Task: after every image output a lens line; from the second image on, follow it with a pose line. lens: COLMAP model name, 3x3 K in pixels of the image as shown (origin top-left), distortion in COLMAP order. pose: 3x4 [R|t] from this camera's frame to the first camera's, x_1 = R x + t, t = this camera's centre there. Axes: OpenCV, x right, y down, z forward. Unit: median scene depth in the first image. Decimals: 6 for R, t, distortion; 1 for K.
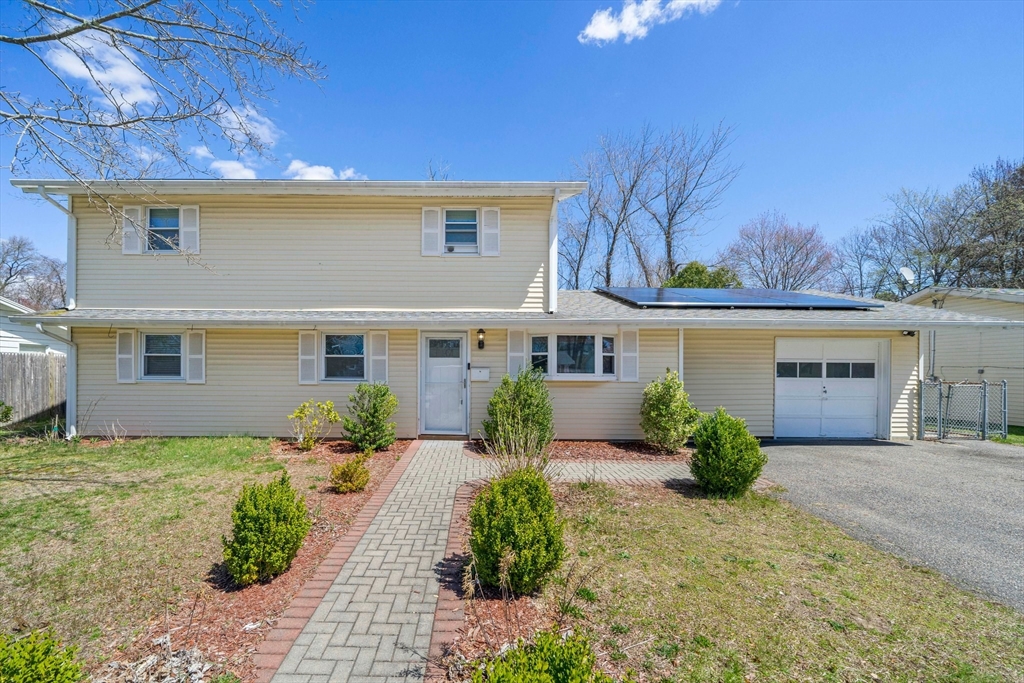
lens RADIAL K [[371.9, 0, 474.6], [0, 371.9, 365.5], [0, 0, 1]] dist [-0.005363, 0.000378]
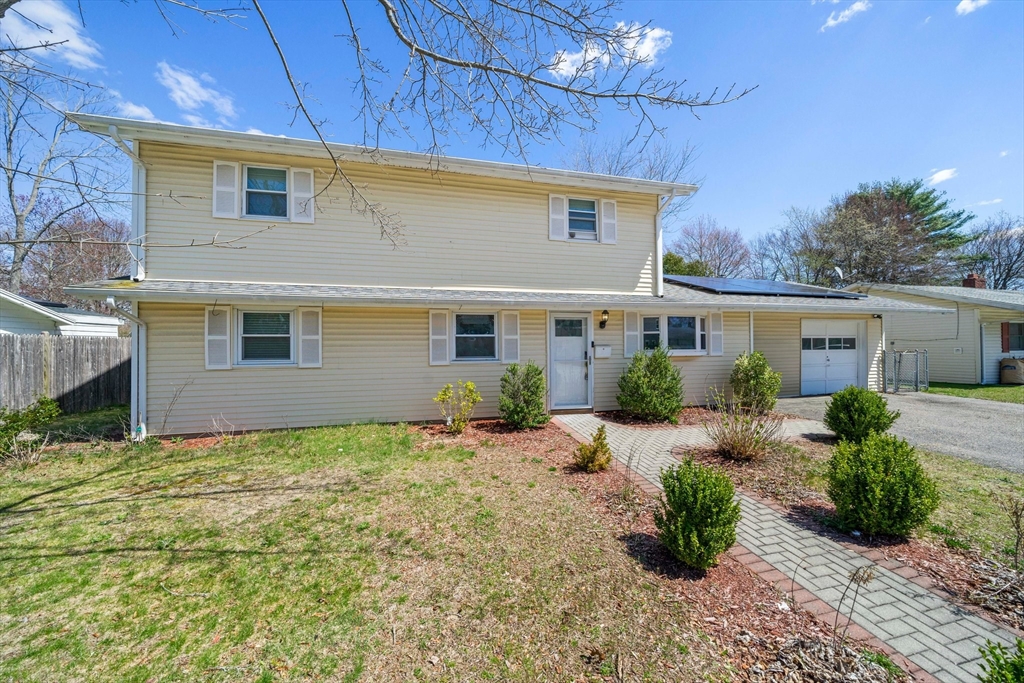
lens RADIAL K [[348.1, 0, 511.7], [0, 348.1, 337.0], [0, 0, 1]] dist [-0.004422, -0.000034]
pose [[0.971922, -0.007450, 0.235187, -0.476871], [0.009770, 0.999914, -0.008704, -0.012997], [-0.235102, 0.010758, 0.971911, 0.071166]]
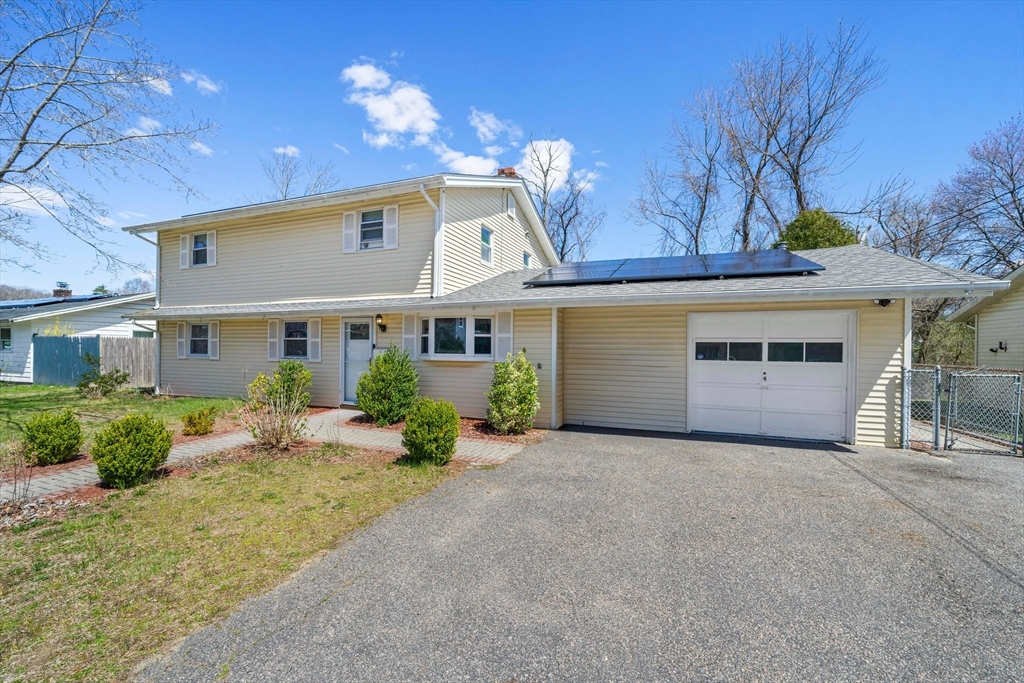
lens RADIAL K [[403.5, 0, 512.9], [0, 403.5, 345.6], [0, 0, 1]] dist [-0.000889, -0.000224]
pose [[0.935938, -0.001562, -0.352162, 0.811229], [0.000860, 0.999997, -0.002150, 0.000576], [0.352164, 0.001710, 0.935937, -0.010971]]
